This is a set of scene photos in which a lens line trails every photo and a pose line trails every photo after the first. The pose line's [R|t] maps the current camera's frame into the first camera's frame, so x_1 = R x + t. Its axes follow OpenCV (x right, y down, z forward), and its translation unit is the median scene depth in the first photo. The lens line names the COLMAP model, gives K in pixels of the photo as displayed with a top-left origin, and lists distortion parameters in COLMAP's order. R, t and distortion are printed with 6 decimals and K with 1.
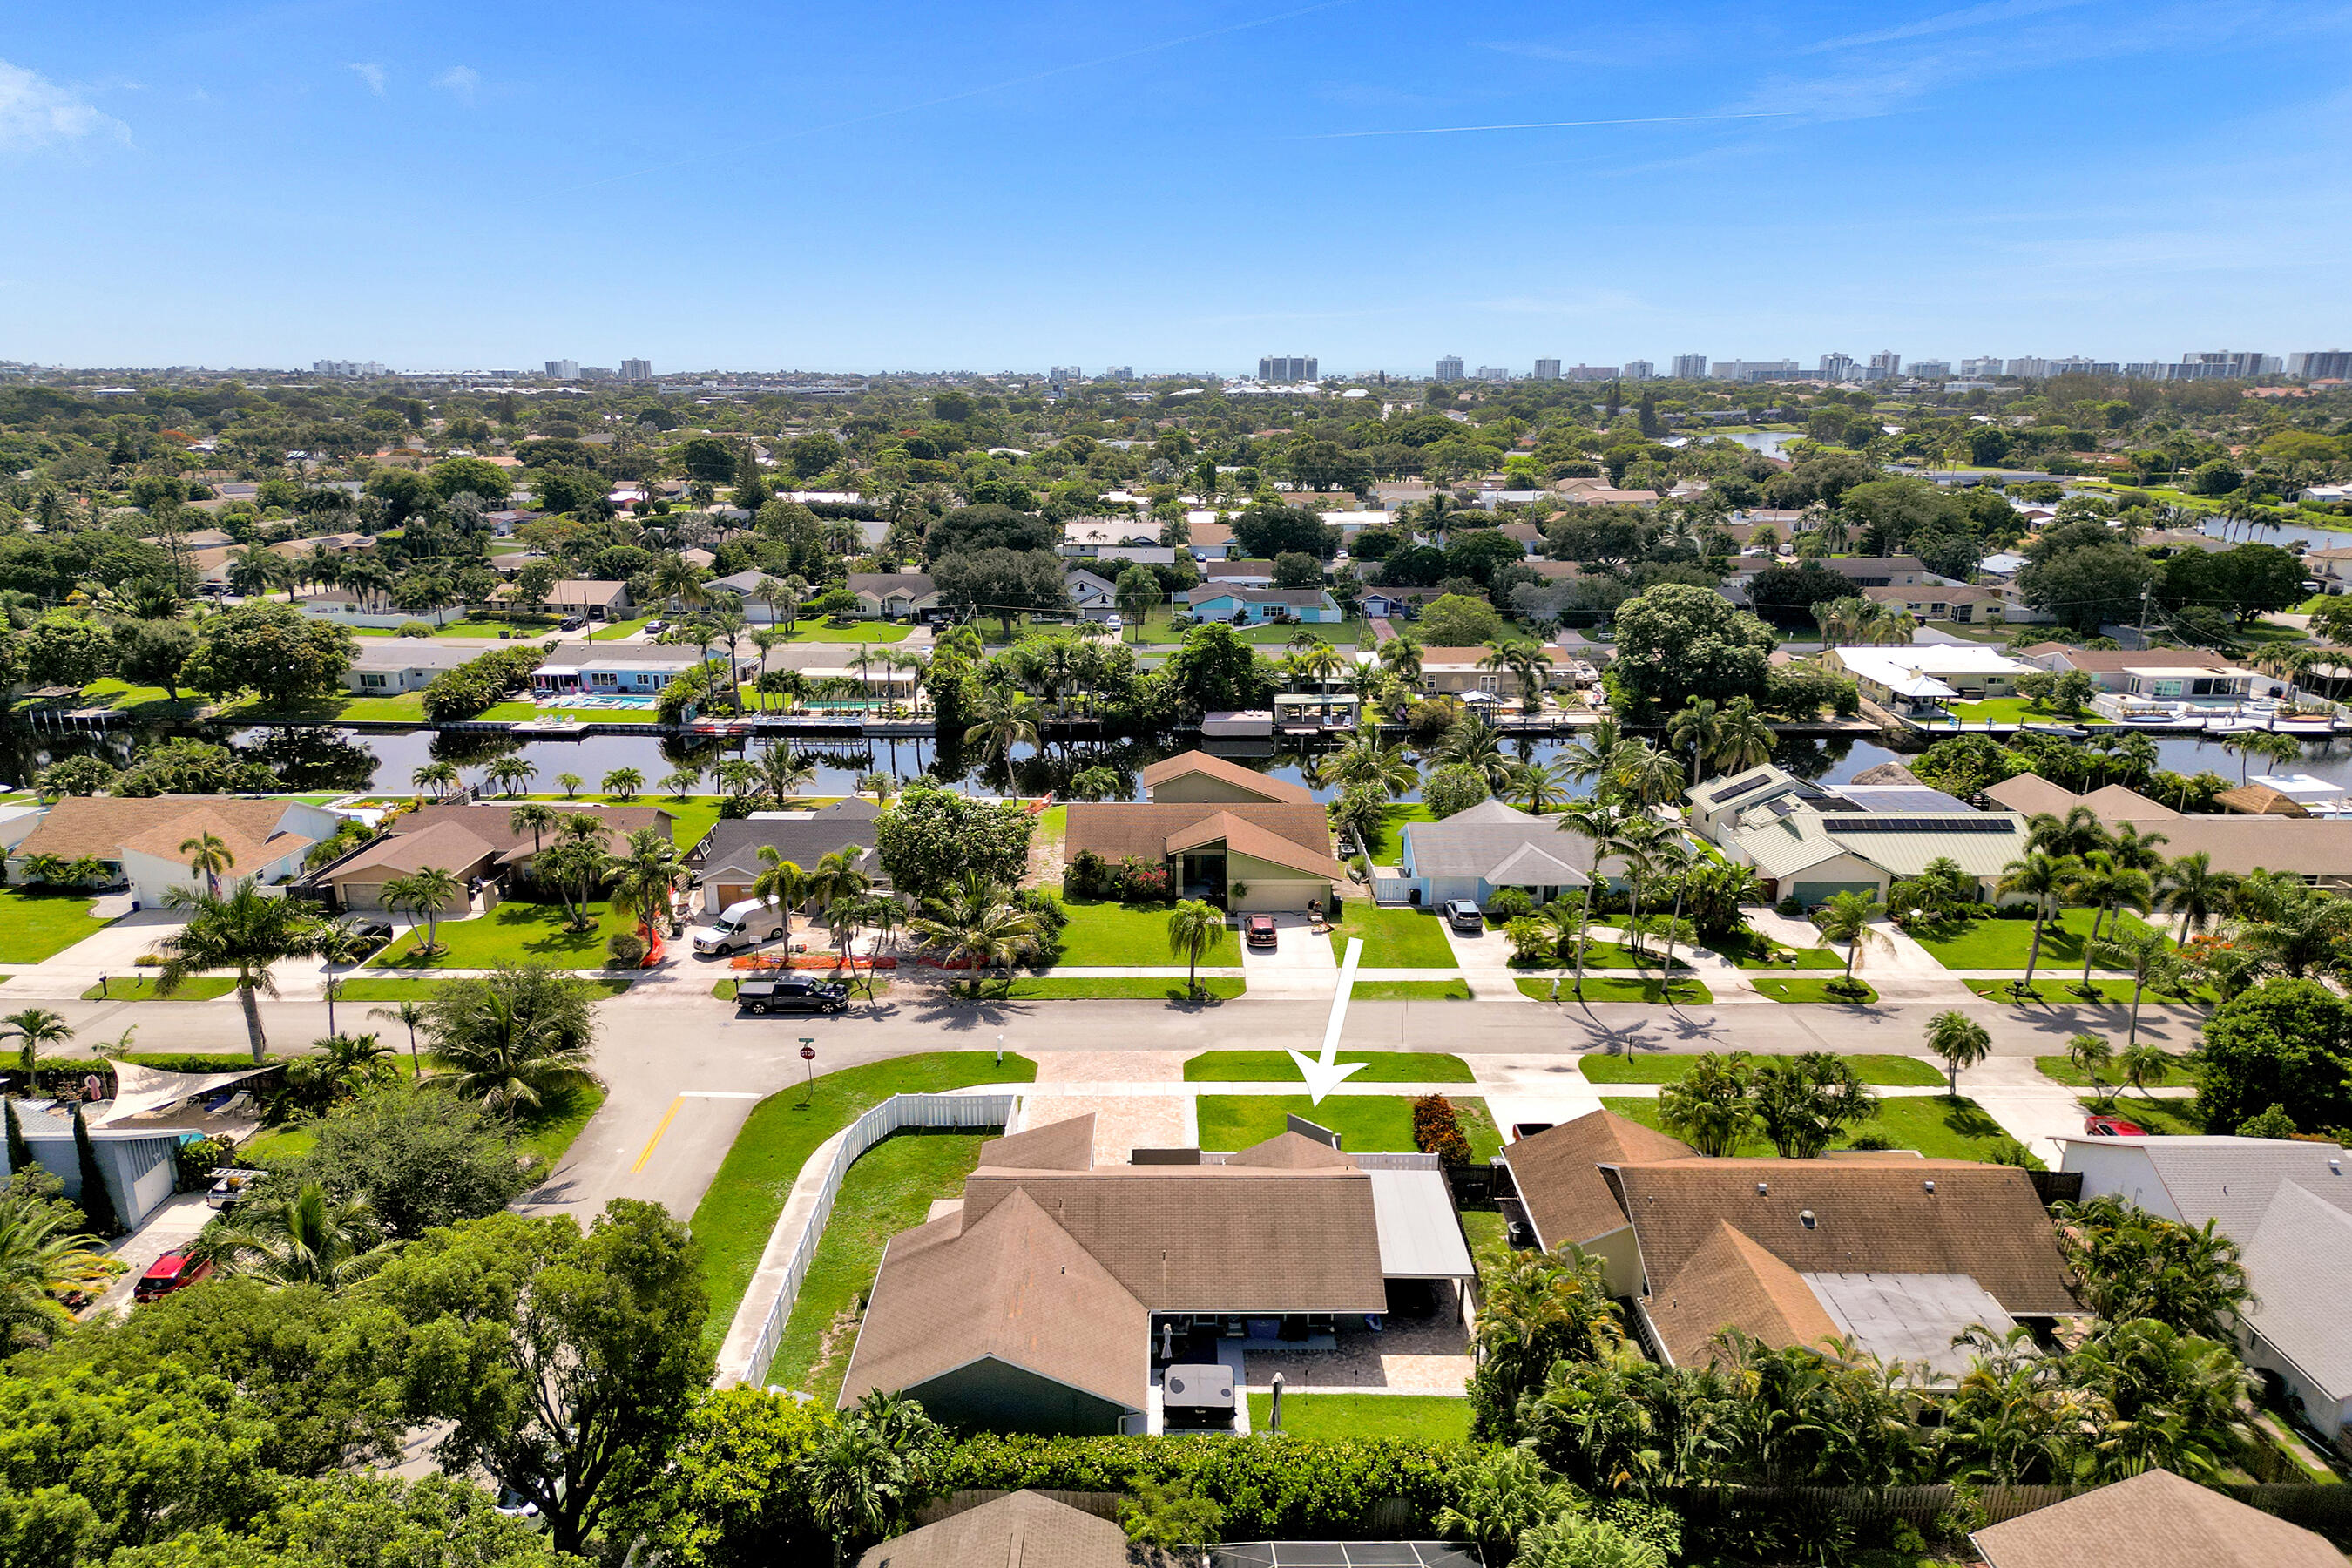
lens RADIAL K [[1653.1, 0, 1172.2], [0, 1653.1, 827.6], [0, 0, 1]] dist [0.064681, -0.062017]
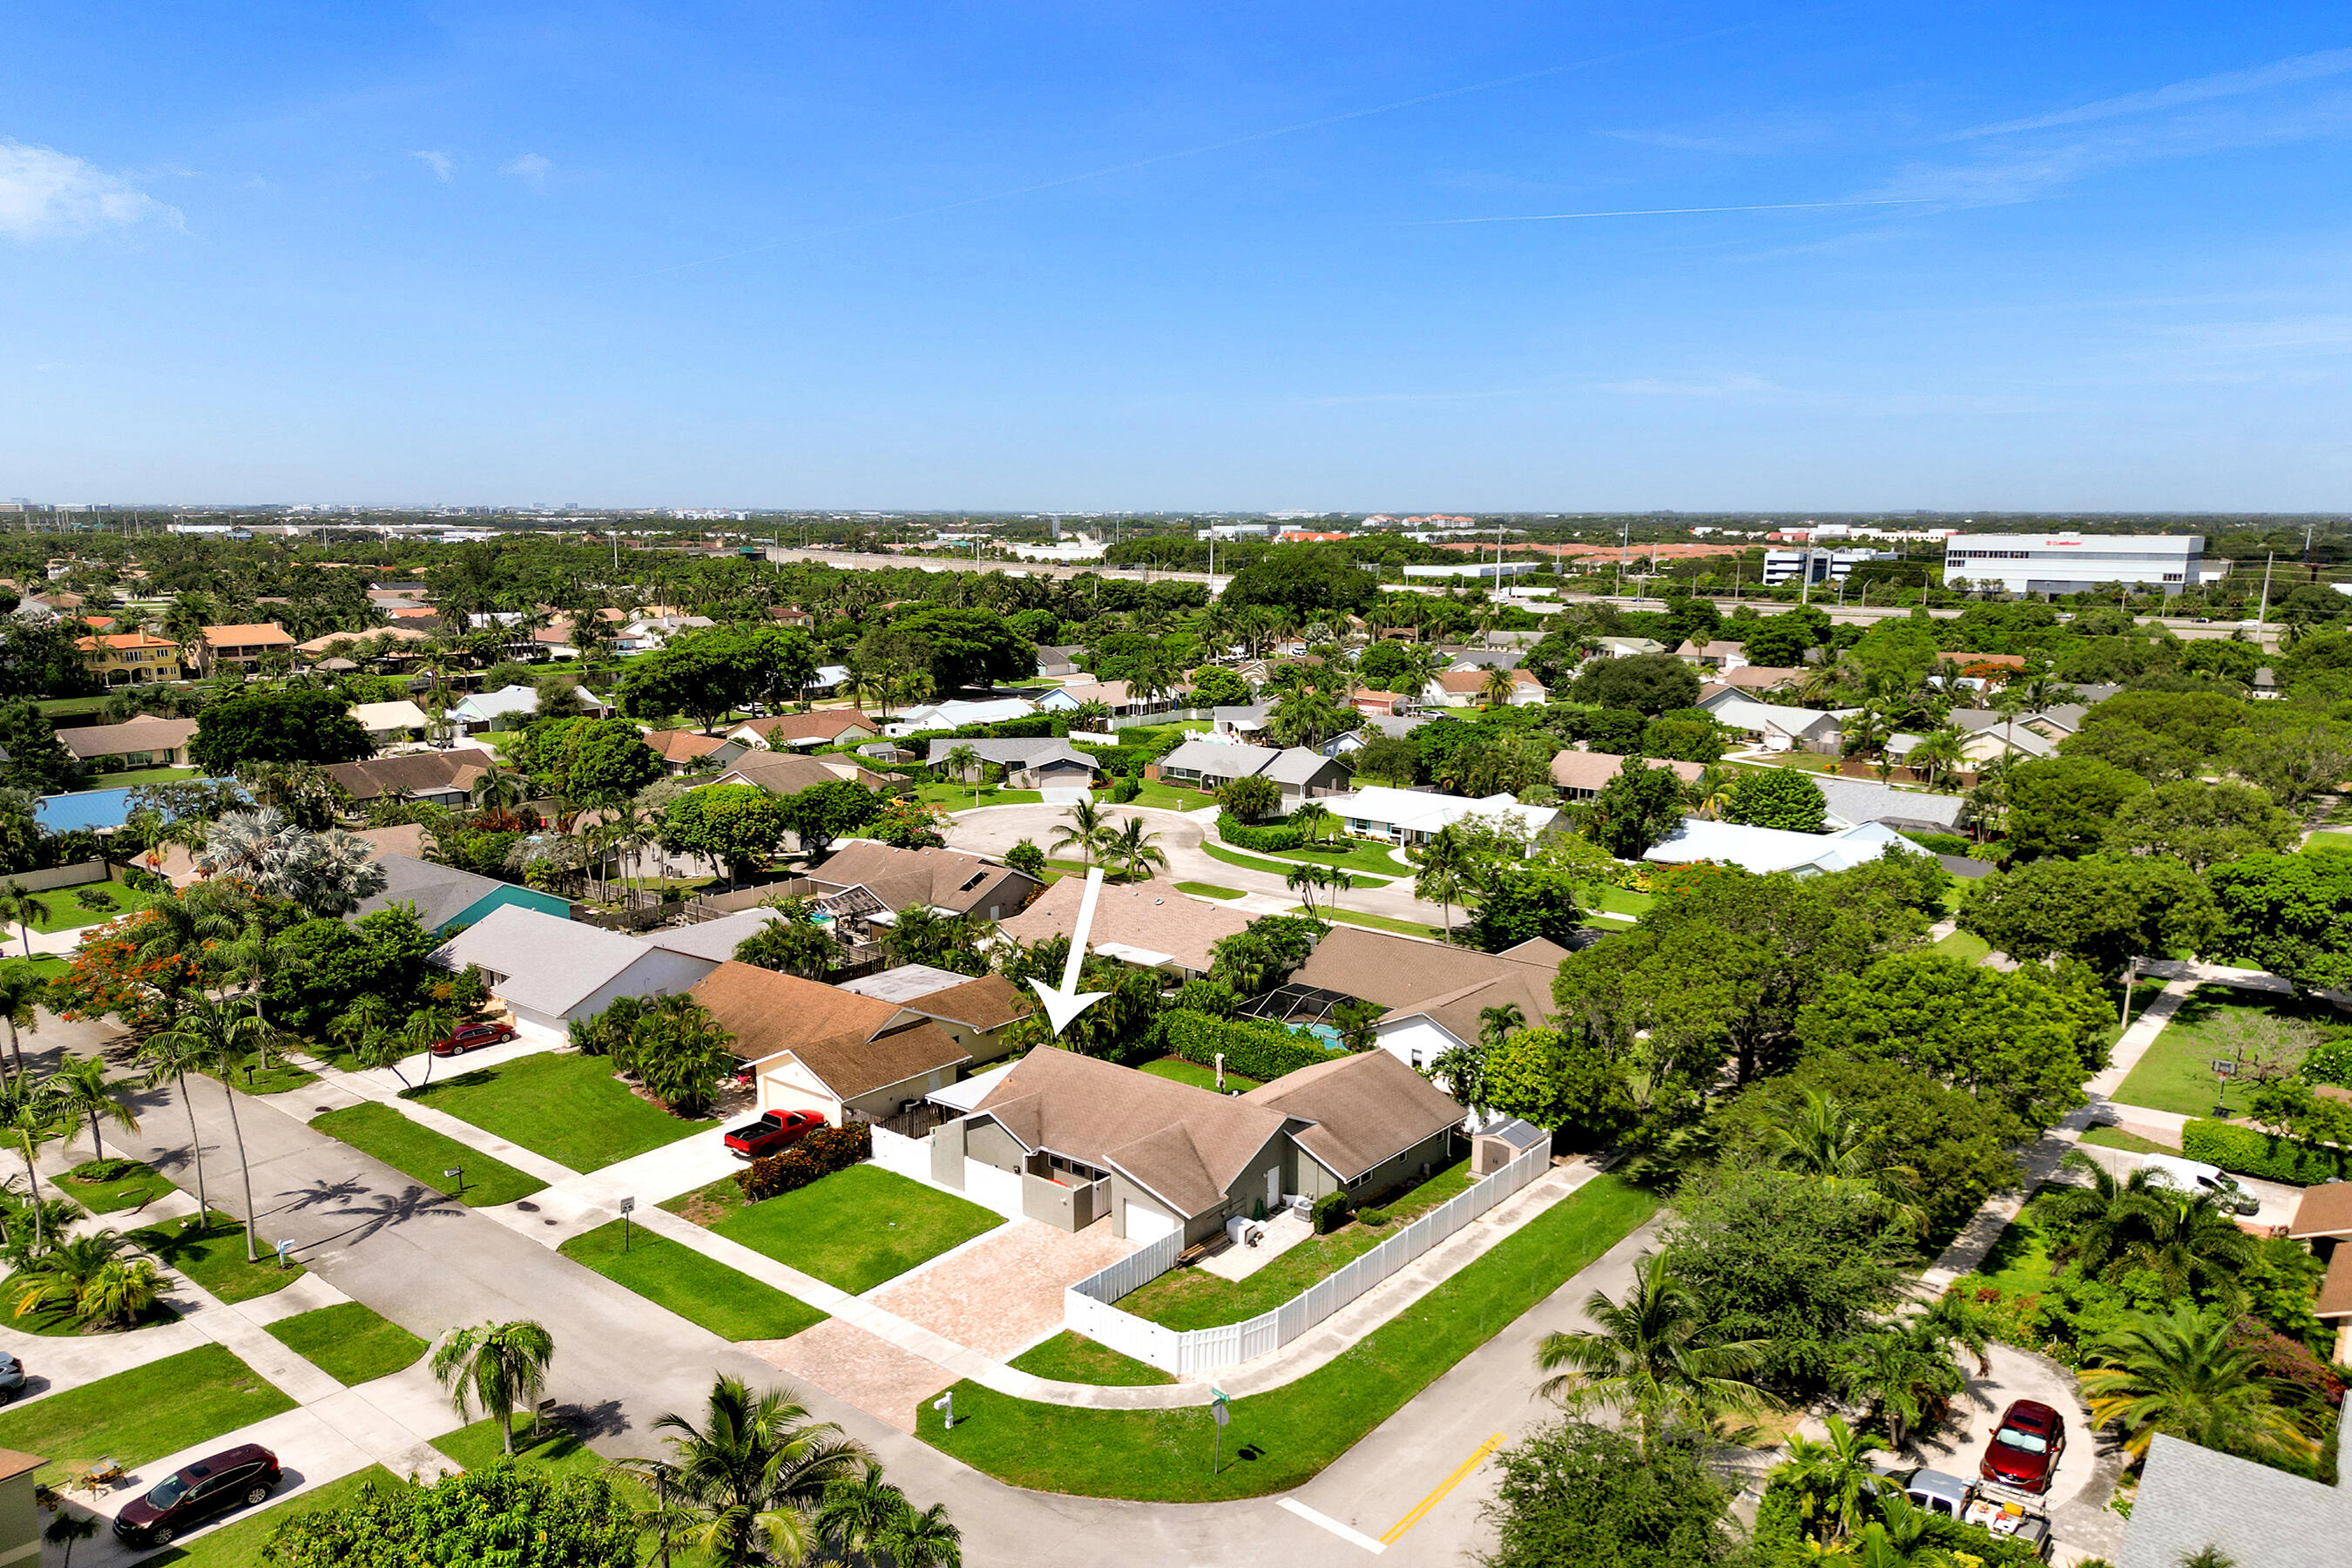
lens RADIAL K [[1653.1, 0, 1172.2], [0, 1653.1, 827.6], [0, 0, 1]] dist [0.064681, -0.062017]
pose [[-0.773860, -0.127409, 0.620410, -0.437606], [0.164143, 0.905745, 0.390748, -0.257546], [-0.611717, 0.404220, -0.680006, 1.009893]]
